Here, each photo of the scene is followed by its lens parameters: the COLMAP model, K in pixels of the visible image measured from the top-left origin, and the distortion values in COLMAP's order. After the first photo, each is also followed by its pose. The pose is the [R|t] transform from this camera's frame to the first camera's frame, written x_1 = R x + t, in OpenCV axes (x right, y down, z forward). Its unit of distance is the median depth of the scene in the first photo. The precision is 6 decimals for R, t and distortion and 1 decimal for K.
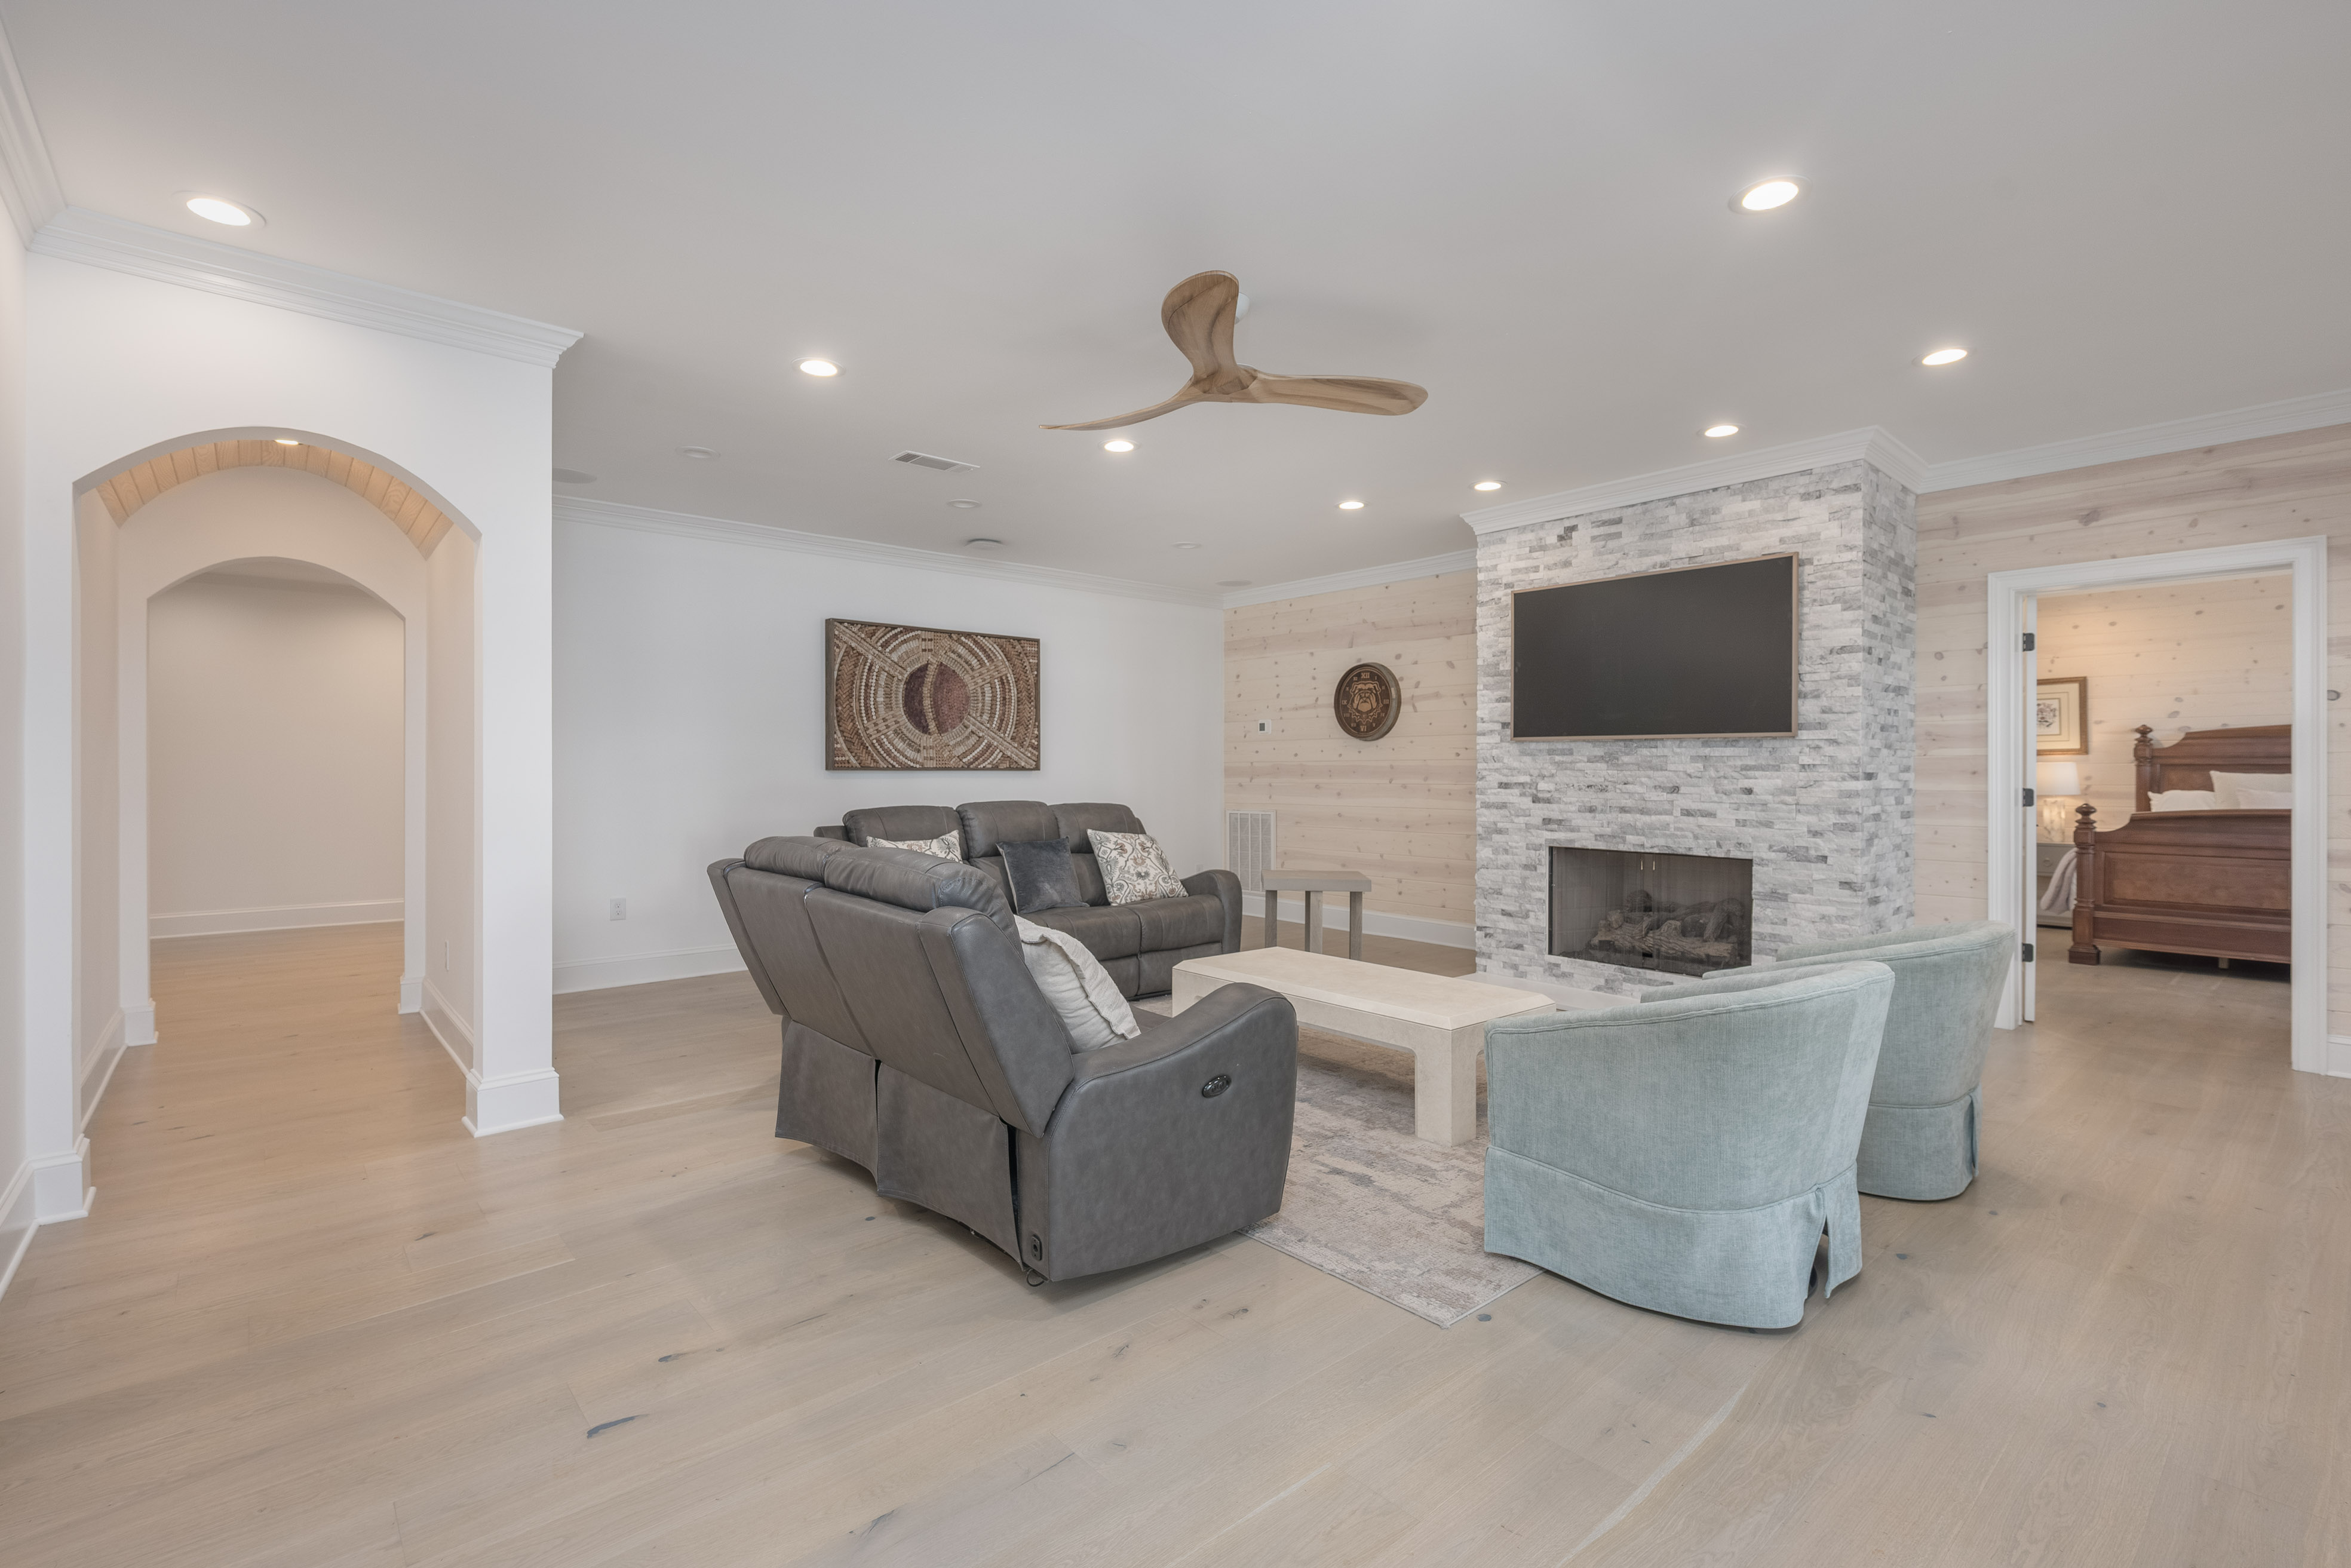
lens RADIAL K [[1057.3, 0, 1177.6], [0, 1057.3, 772.2], [0, 0, 1]] dist [-0.001668, -0.000142]
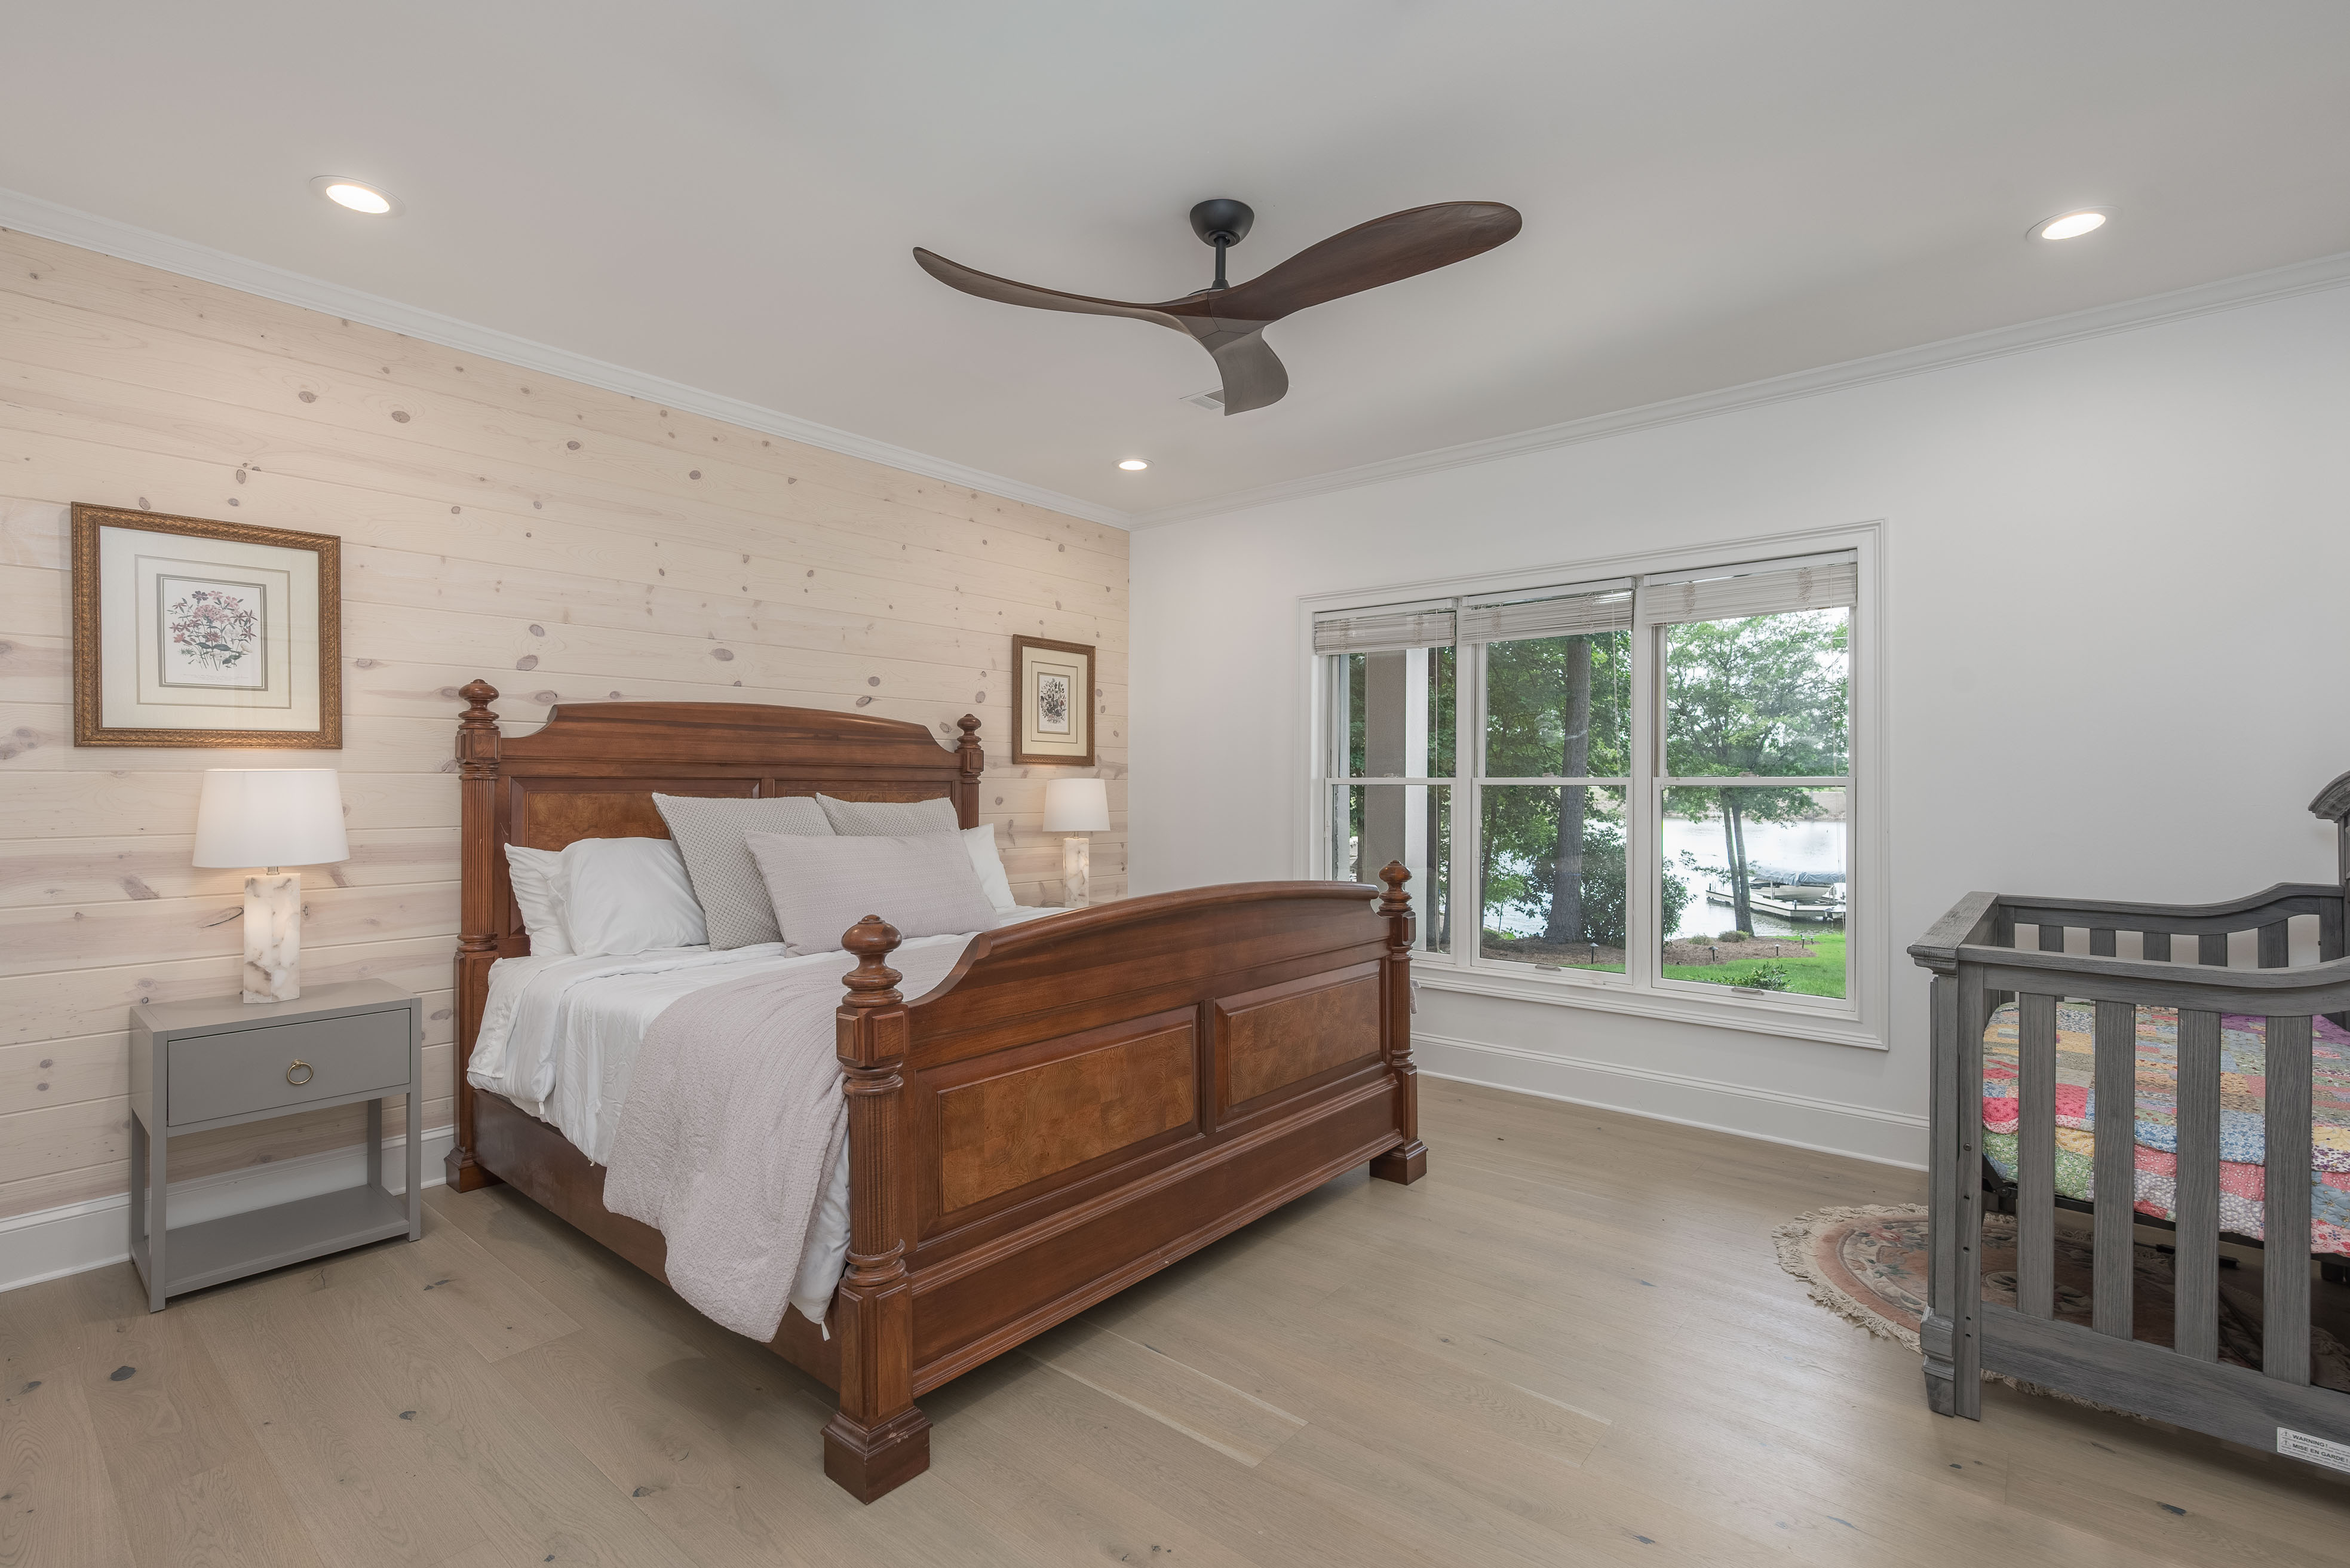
lens RADIAL K [[1062.0, 0, 1175.0], [0, 1062.0, 784.0], [0, 0, 1]] dist [0.000892, 0.000246]
pose [[-0.148026, -0.000533, 0.988983, 0.464880], [-0.000624, 1.000000, 0.000446, -0.004747], [-0.988983, -0.000551, -0.148026, 0.792493]]
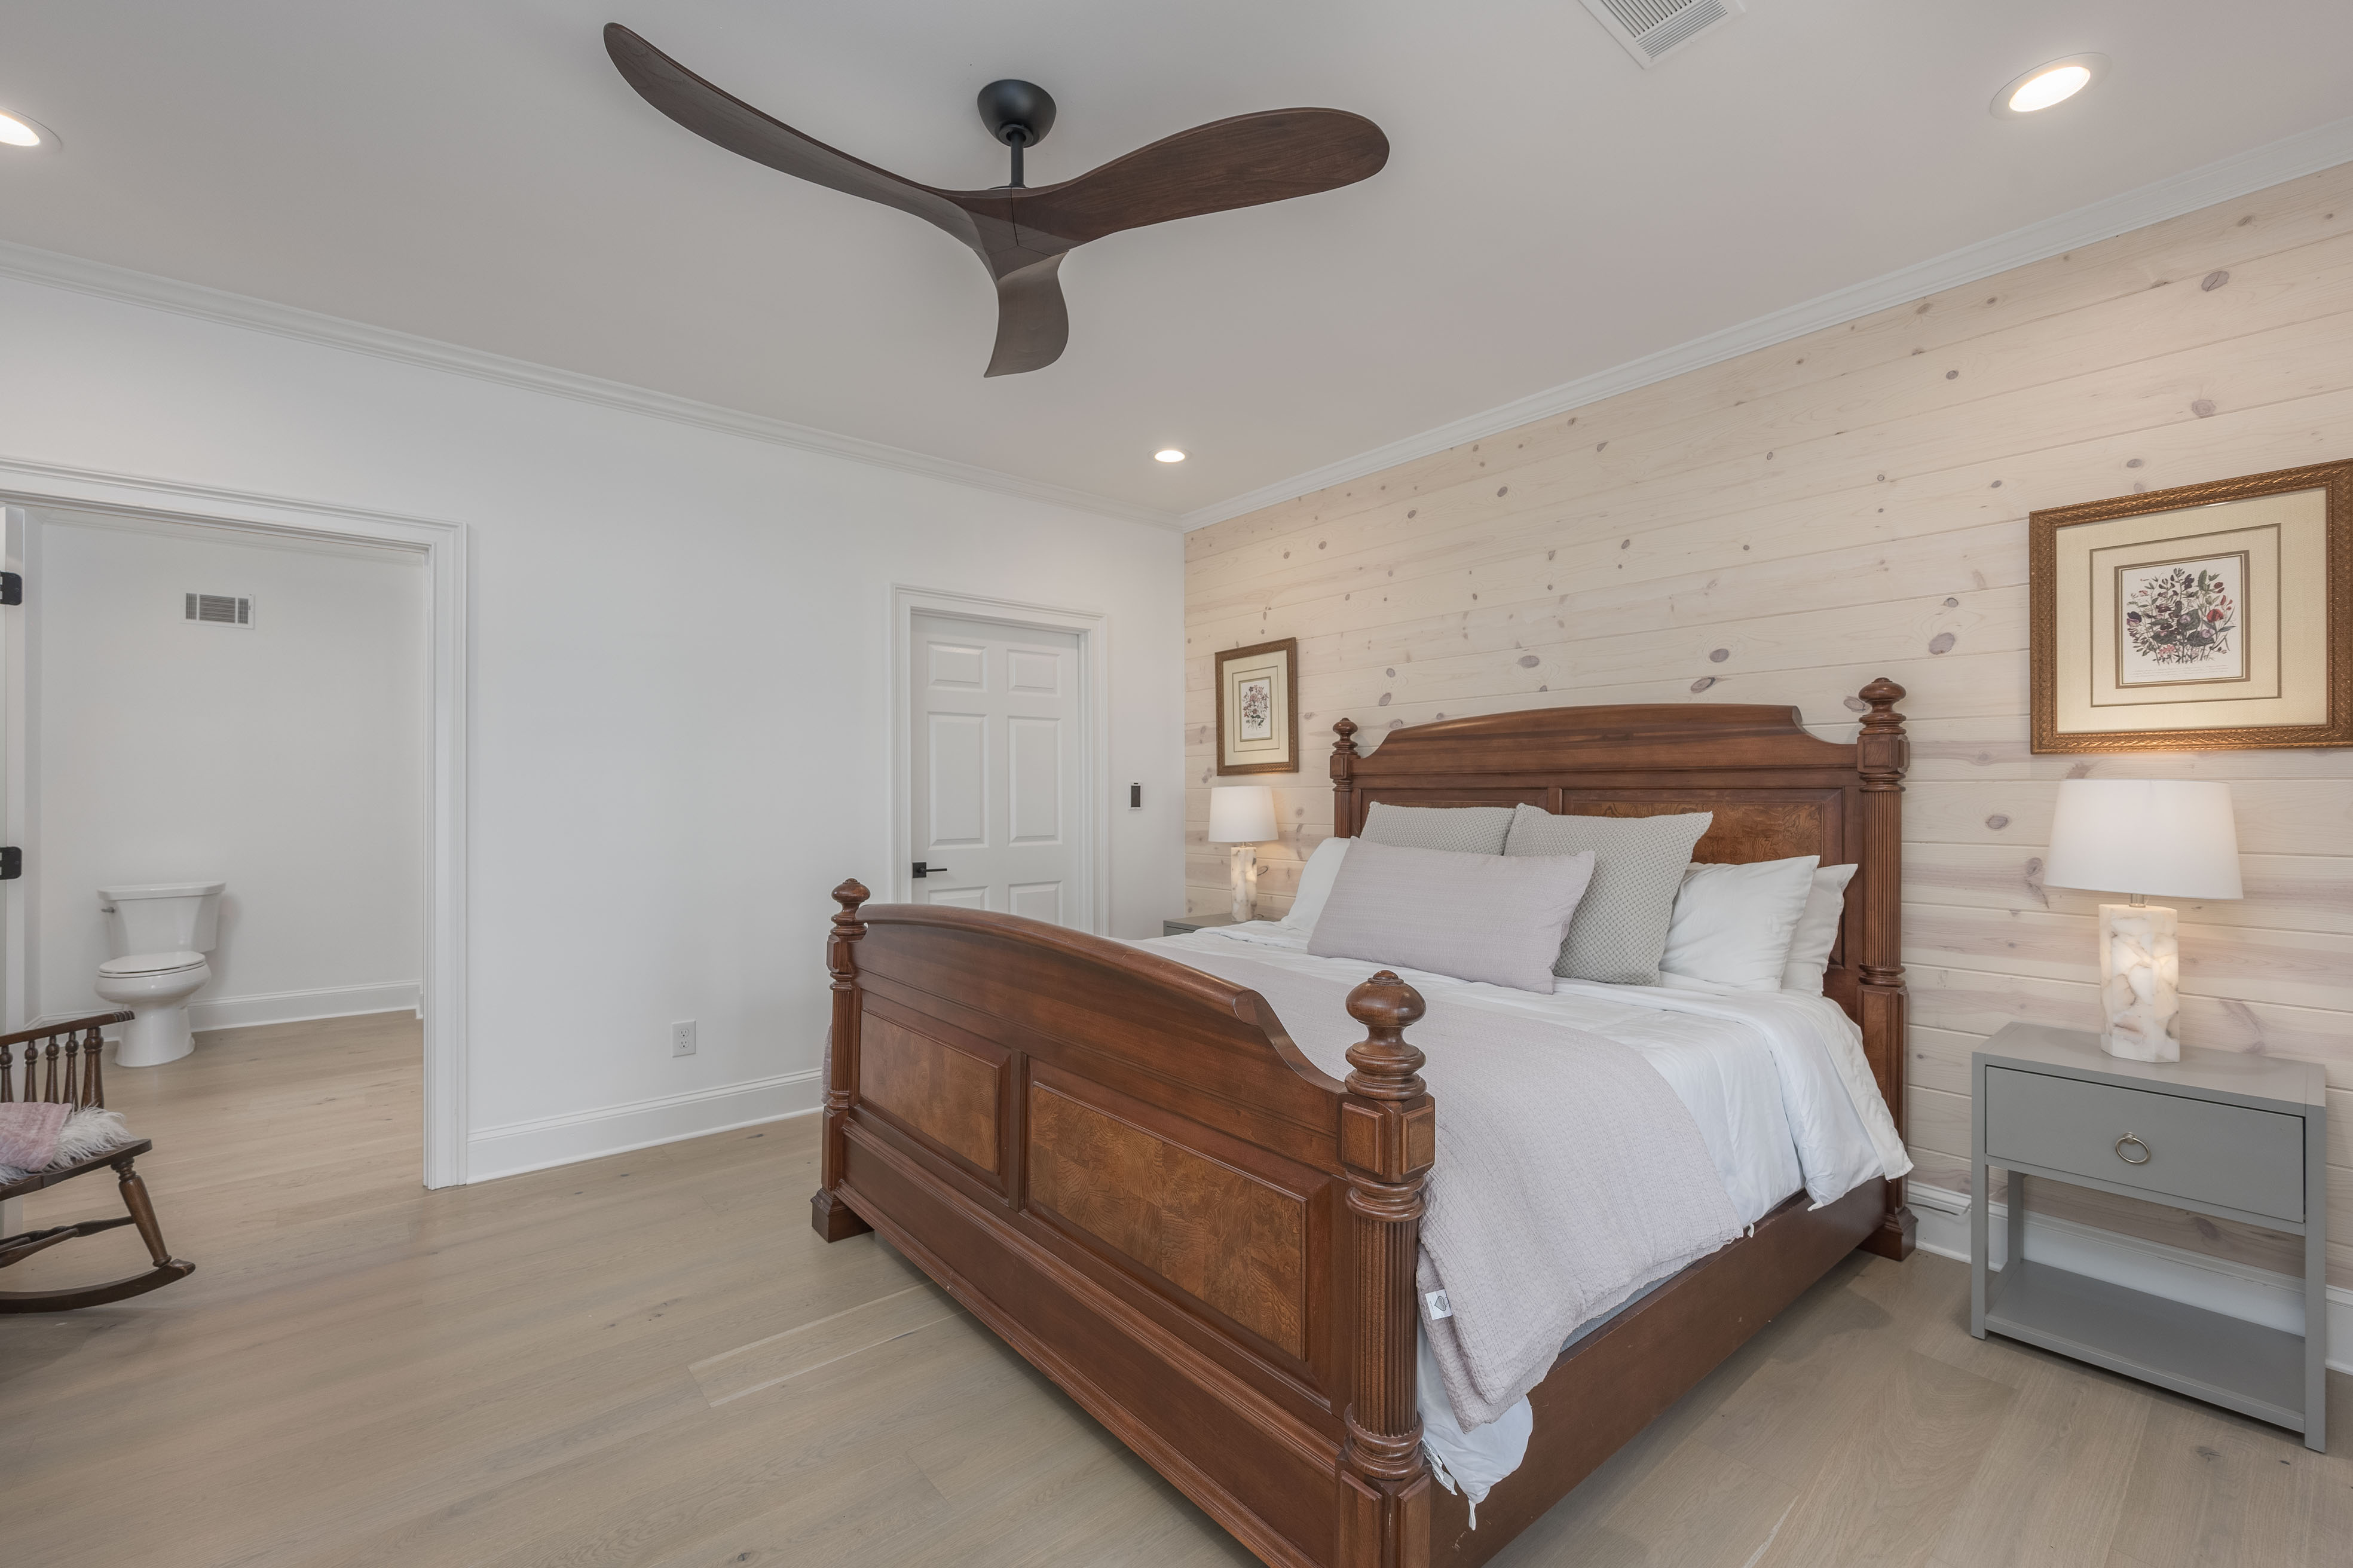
lens RADIAL K [[977.3, 0, 1176.5], [0, 977.3, 784.0], [0, 0, 1]] dist [0.002332, 0.000056]
pose [[0.999681, -0.008243, -0.023892, 0.837219], [0.008062, 0.999938, -0.007684, -0.006604], [0.023954, 0.007489, 0.999685, 0.475802]]
